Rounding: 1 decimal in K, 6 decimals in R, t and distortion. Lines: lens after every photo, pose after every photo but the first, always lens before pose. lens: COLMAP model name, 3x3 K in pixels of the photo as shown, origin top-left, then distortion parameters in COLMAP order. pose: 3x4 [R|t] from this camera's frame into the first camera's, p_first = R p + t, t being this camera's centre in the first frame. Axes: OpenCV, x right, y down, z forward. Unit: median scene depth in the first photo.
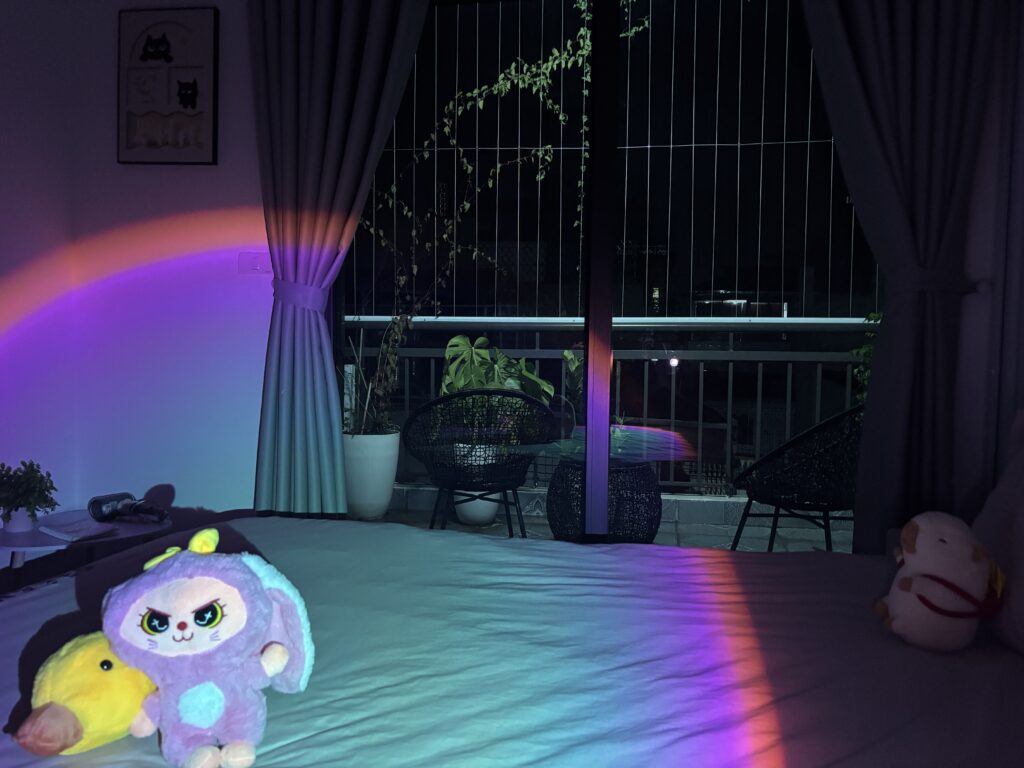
lens RADIAL K [[767.5, 0, 528.7], [0, 767.5, 402.9], [0, 0, 1]] dist [0.050305, -0.055070]
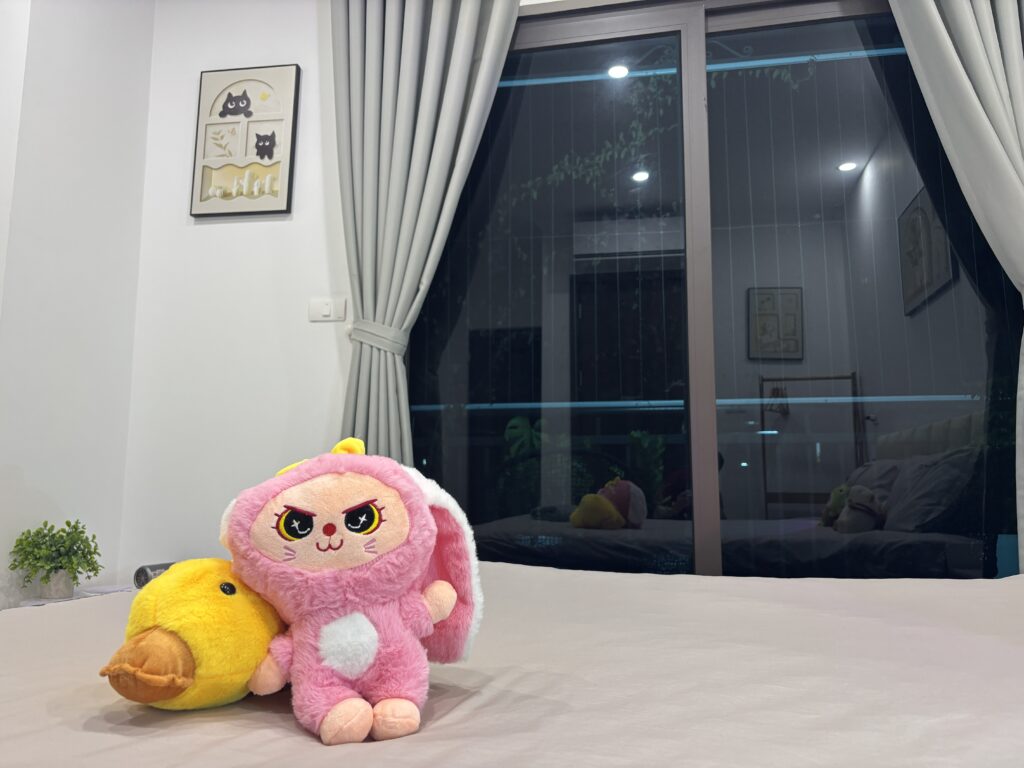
lens RADIAL K [[767.5, 0, 511.5], [0, 767.5, 421.5], [0, 0, 1]] dist [0.050305, -0.055070]
pose [[0.999272, -0.018280, -0.033496, -0.064951], [0.011925, 0.983420, -0.180948, 0.084974], [0.036249, 0.180417, 0.982922, 0.068707]]
